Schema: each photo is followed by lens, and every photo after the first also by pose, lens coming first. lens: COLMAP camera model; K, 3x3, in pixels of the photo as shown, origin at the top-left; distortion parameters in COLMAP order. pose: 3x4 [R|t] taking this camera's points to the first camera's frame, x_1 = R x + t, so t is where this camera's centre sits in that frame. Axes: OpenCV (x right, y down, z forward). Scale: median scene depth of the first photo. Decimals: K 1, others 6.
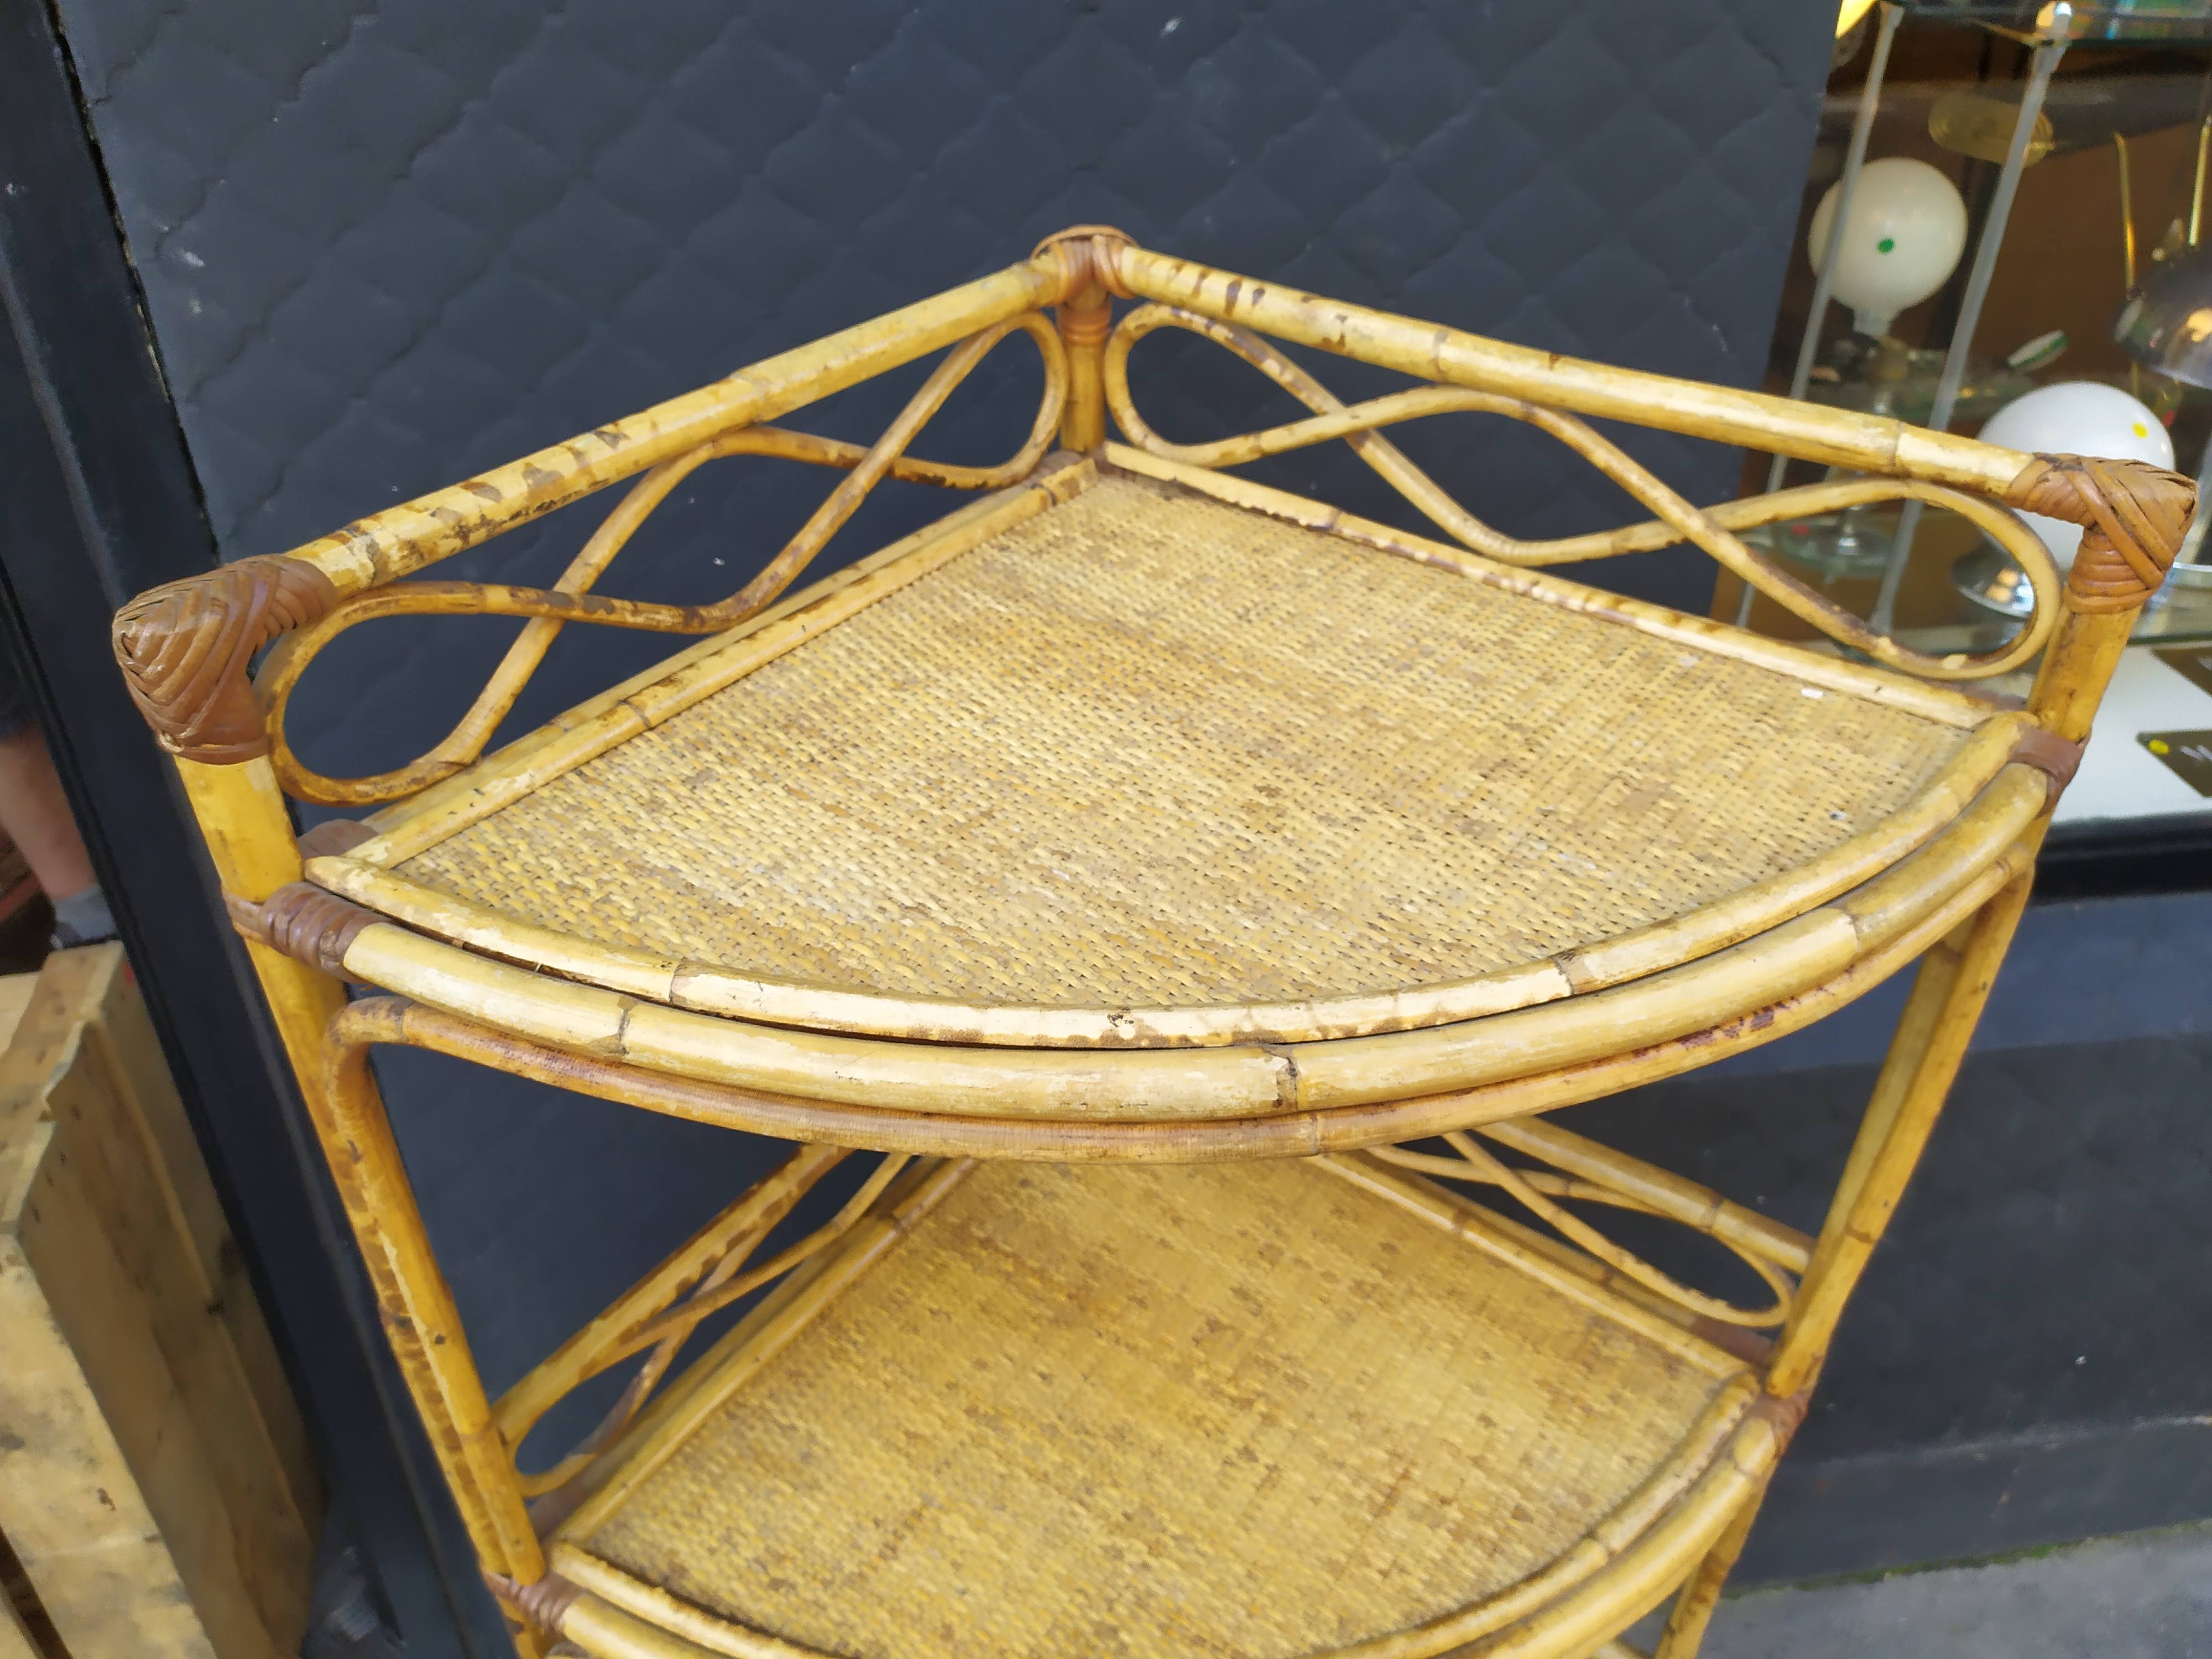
lens RADIAL K [[1739.3, 0, 1085.1], [0, 1739.3, 831.2], [0, 0, 1]] dist [0.044904, -0.049278]
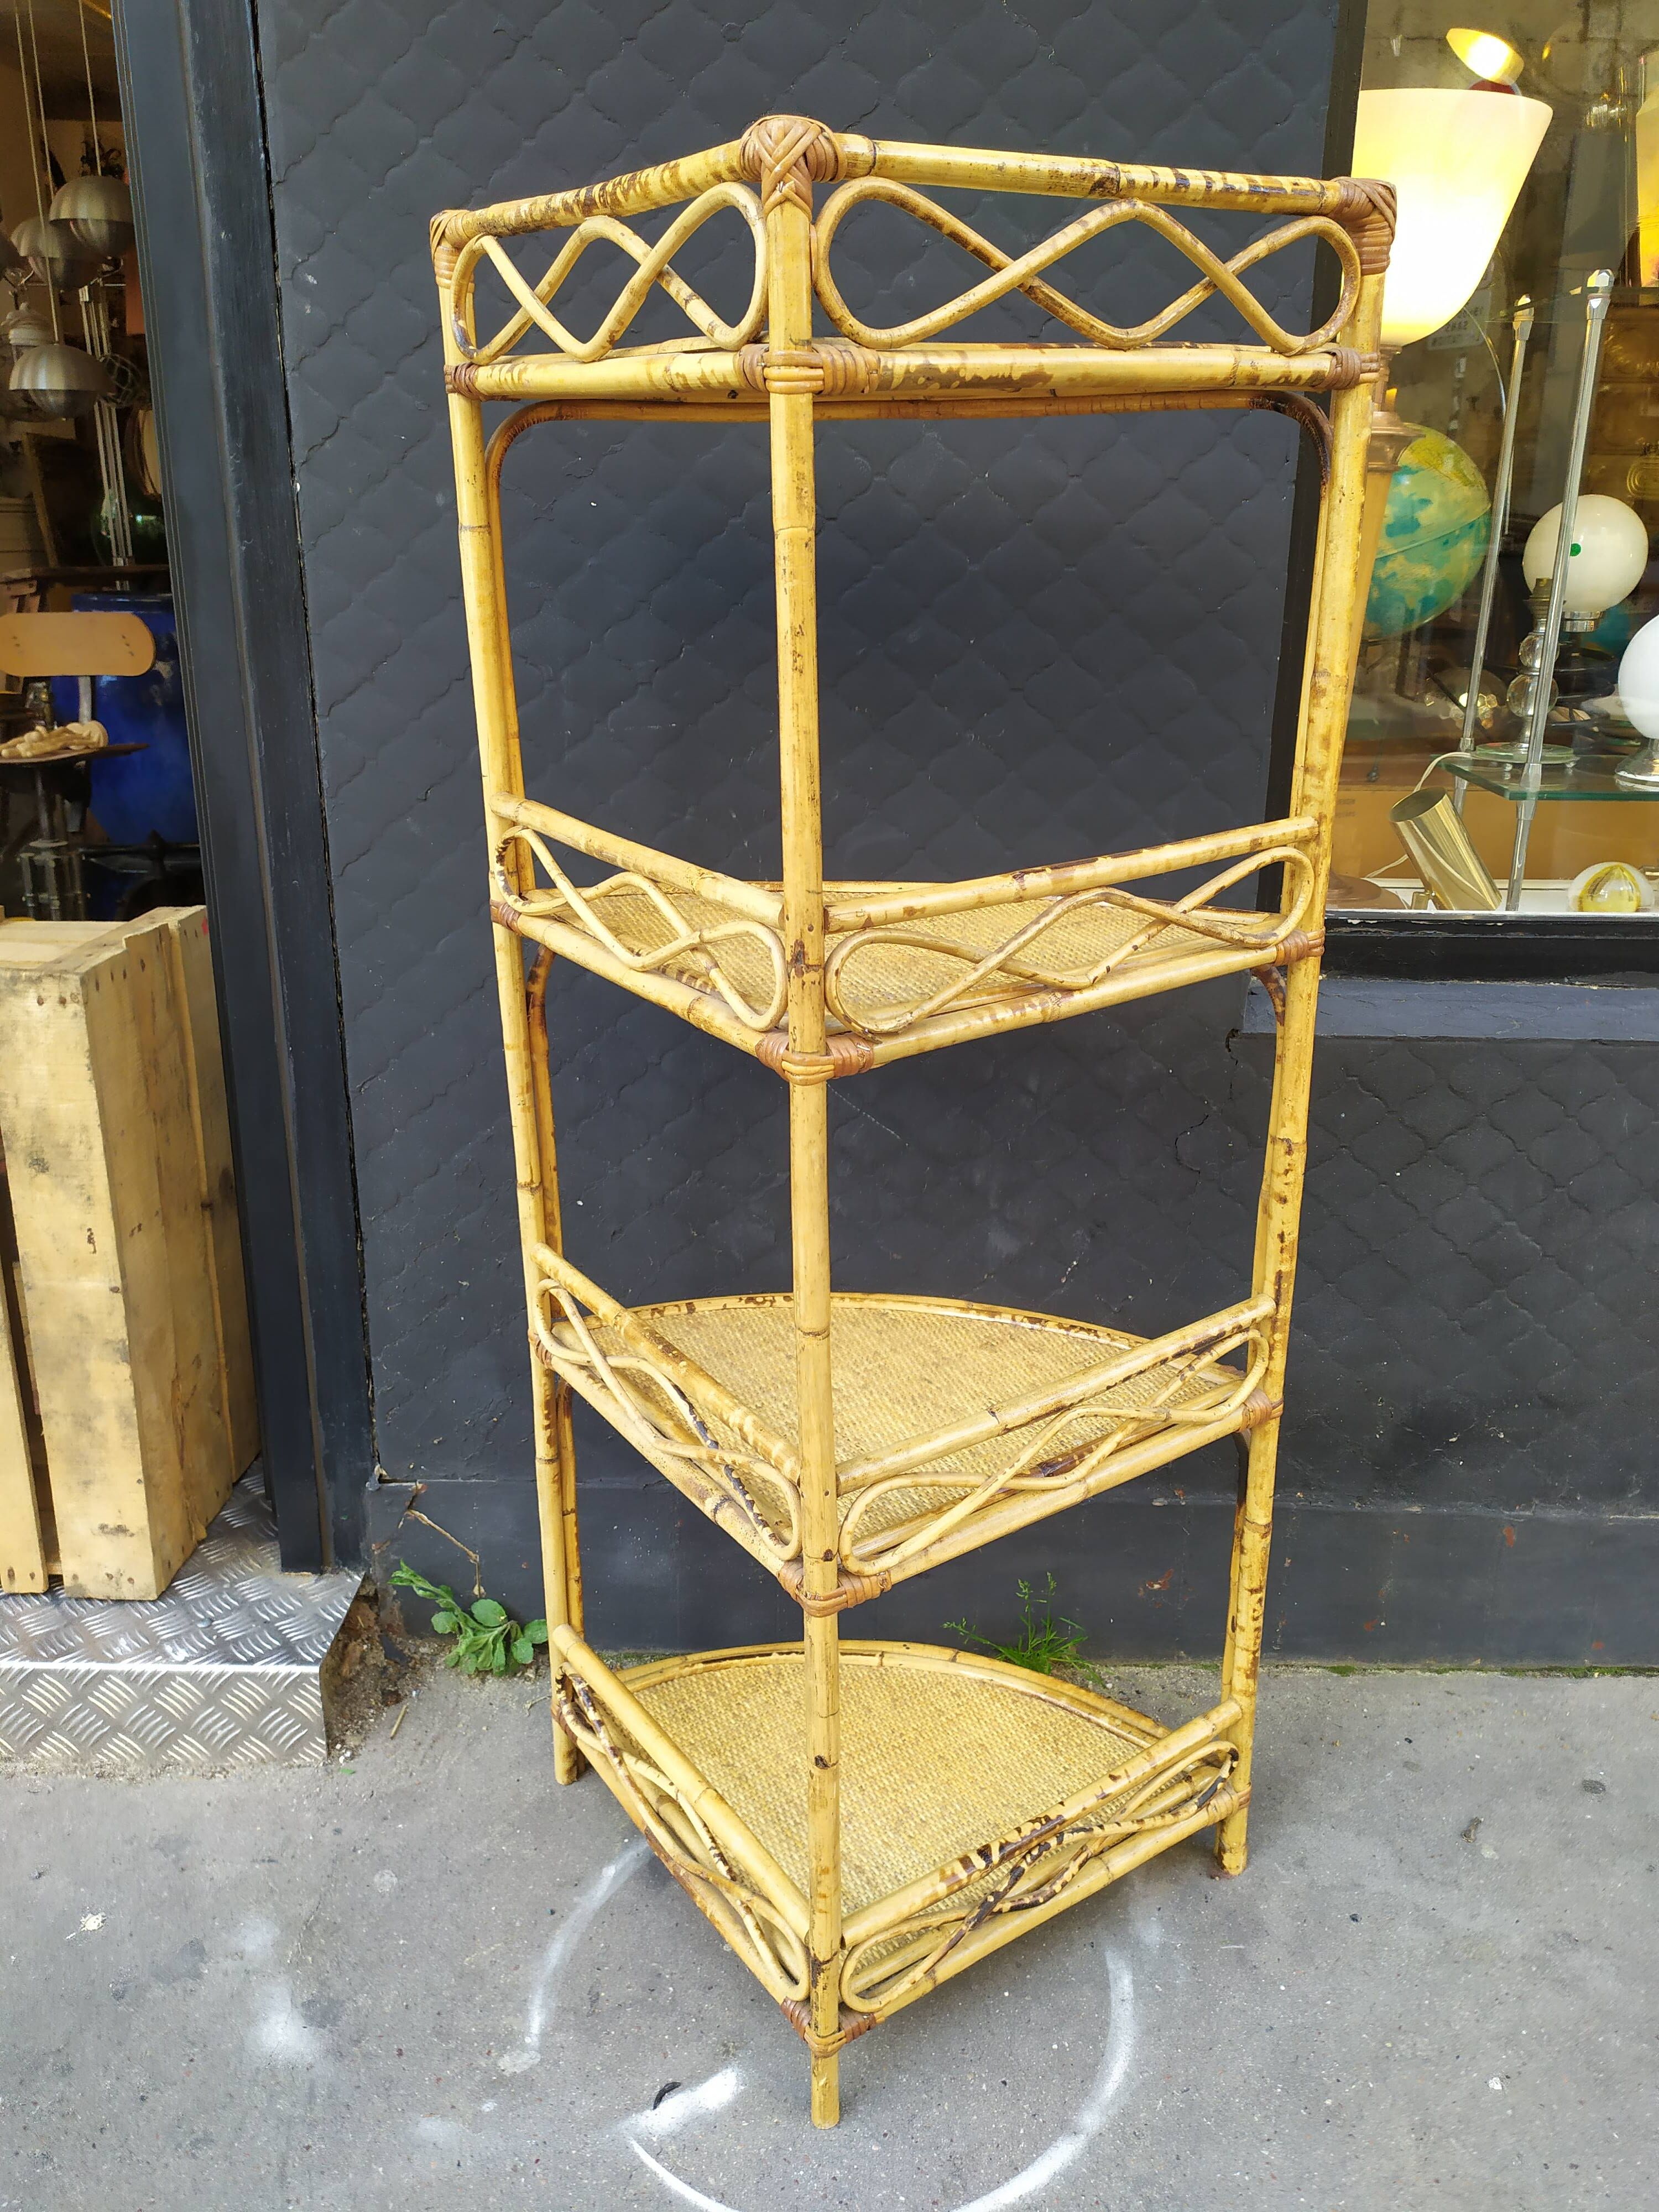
lens RADIAL K [[1739.3, 0, 815.7], [0, 1739.3, 1068.1], [0, 0, 1]] dist [0.044904, -0.049278]
pose [[0.984451, 0.057277, -0.166056, 0.276892], [-0.100027, 0.959896, -0.261907, 0.736265], [0.144395, 0.274444, 0.950700, -0.315498]]
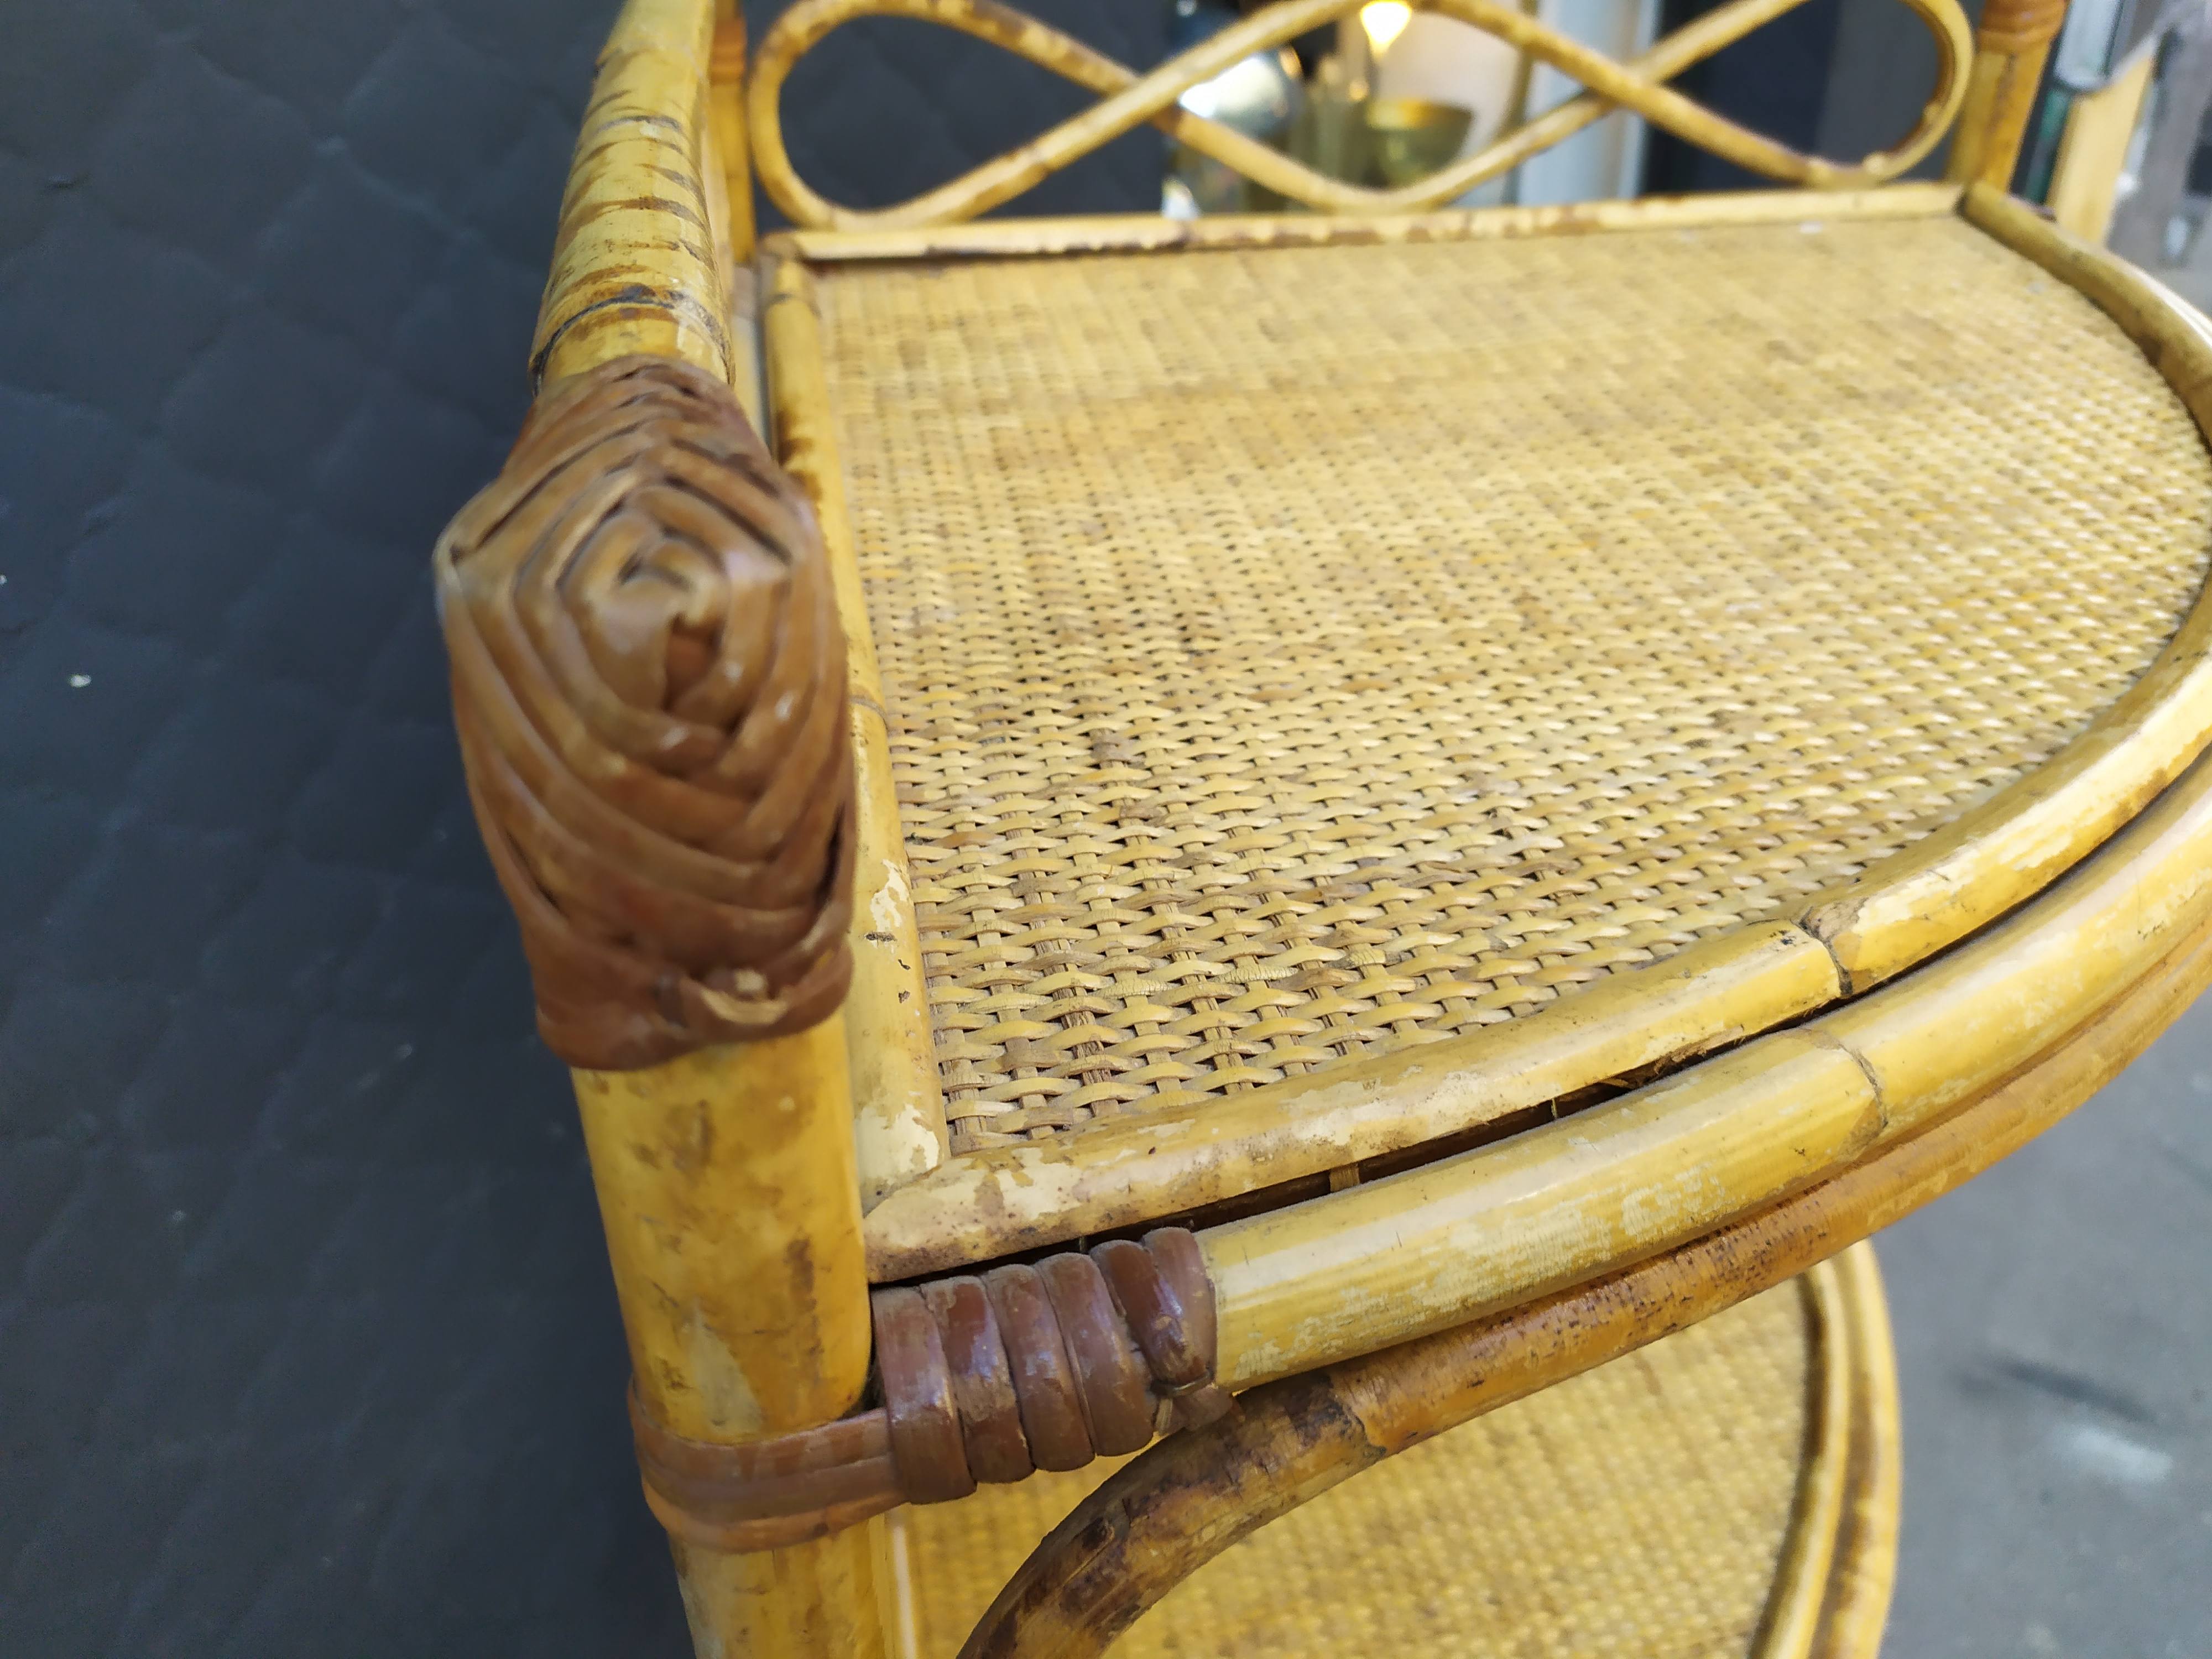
lens RADIAL K [[1739.3, 0, 1134.7], [0, 1739.3, 812.3], [0, 0, 1]] dist [0.044904, -0.049278]
pose [[0.667647, -0.402213, 0.626476, -0.354768], [0.429391, 0.895468, 0.117302, -0.045525], [-0.608170, 0.190687, 0.770563, 0.412090]]
